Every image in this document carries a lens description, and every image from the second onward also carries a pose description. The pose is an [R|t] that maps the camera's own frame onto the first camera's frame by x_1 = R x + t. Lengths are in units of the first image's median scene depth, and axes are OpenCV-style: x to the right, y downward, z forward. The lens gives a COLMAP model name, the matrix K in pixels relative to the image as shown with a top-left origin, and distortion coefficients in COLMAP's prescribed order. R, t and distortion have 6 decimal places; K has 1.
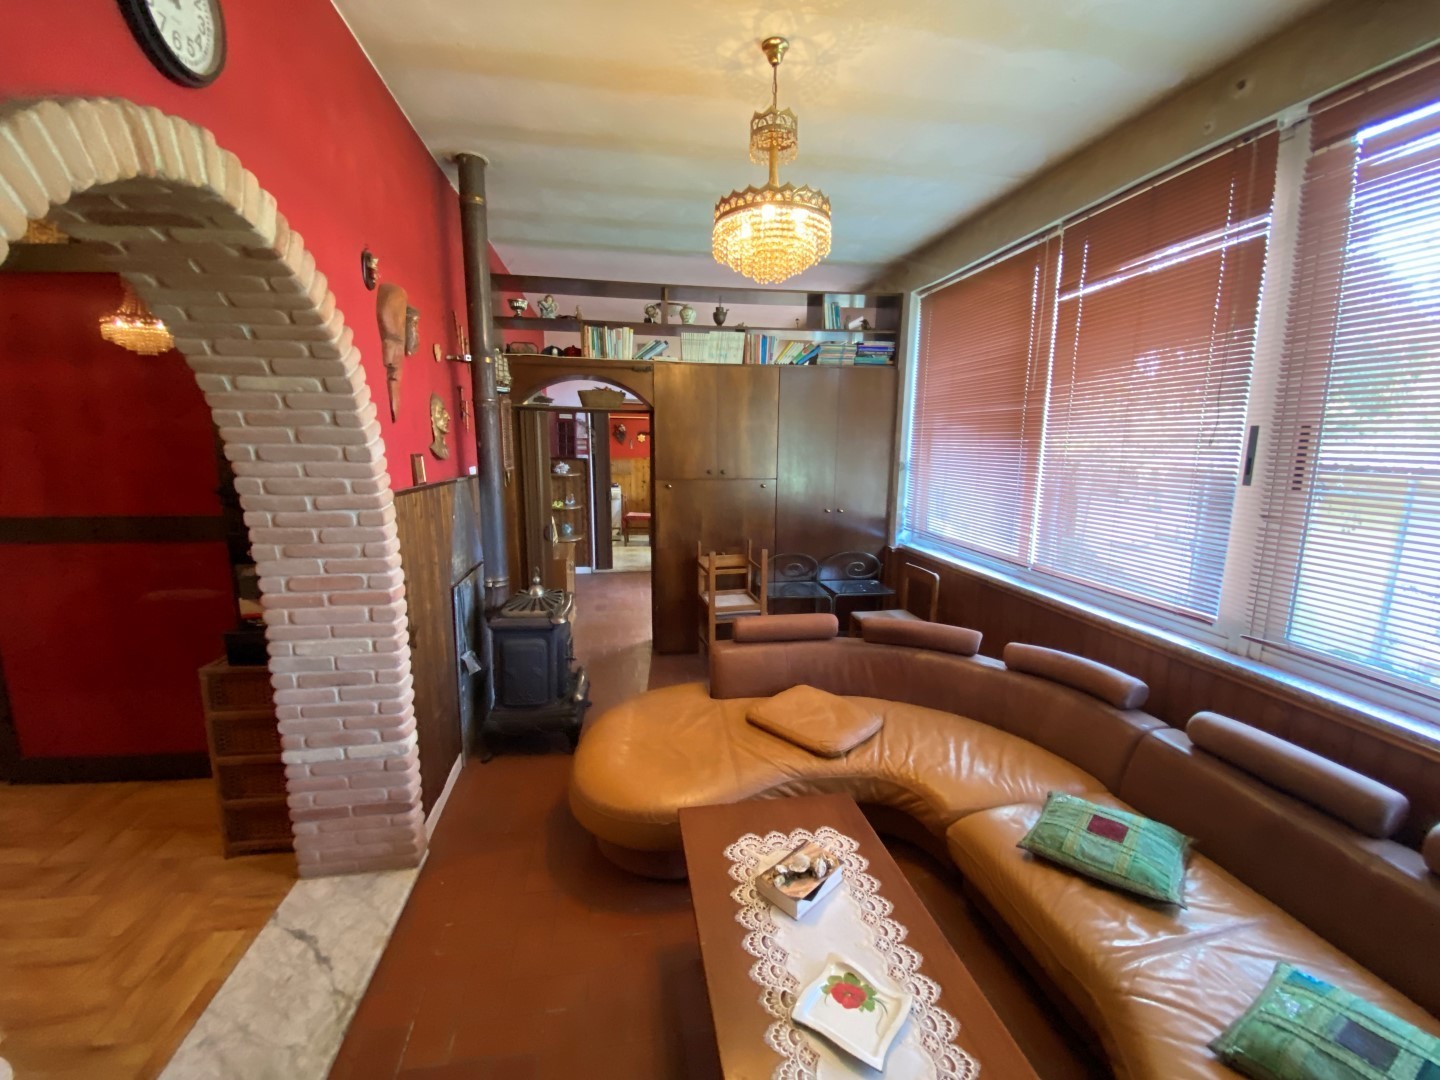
lens RADIAL K [[579.2, 0, 719.7], [0, 579.2, 532.7], [0, 0, 1]] dist [-0.001484, -0.006291]
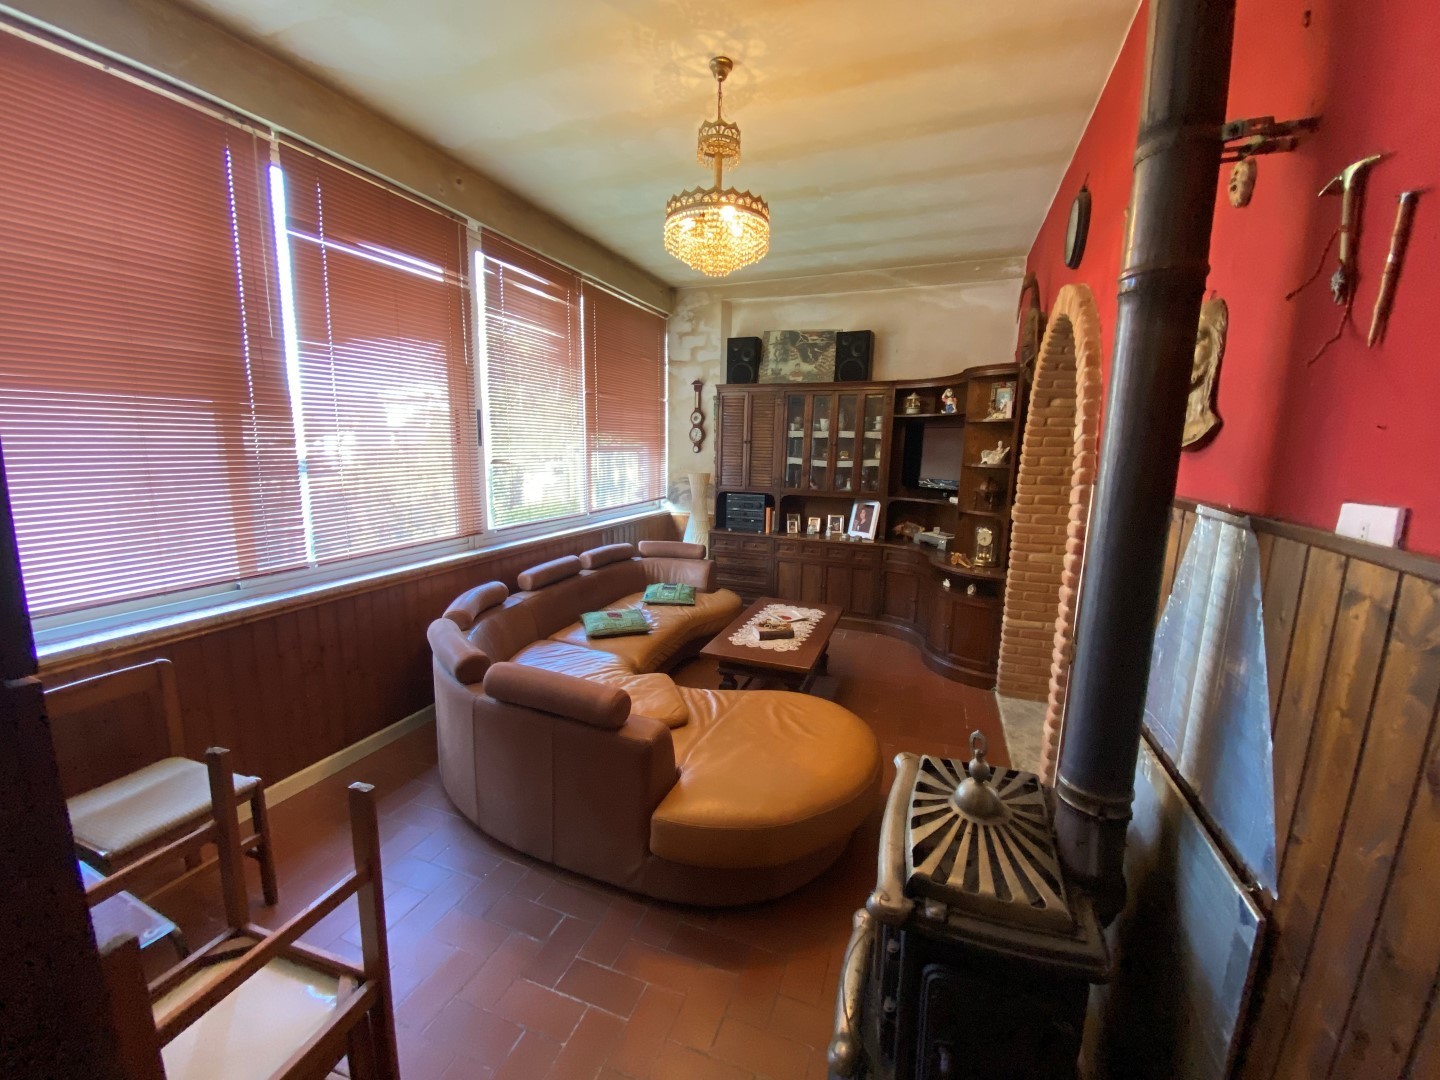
lens RADIAL K [[579.2, 0, 709.6], [0, 579.2, 541.2], [0, 0, 1]] dist [-0.001484, -0.006291]
pose [[-0.852484, -0.113290, 0.510330, -0.471343], [0.053671, 0.952107, 0.301017, -0.248613], [-0.519991, 0.284002, -0.805576, 1.821204]]
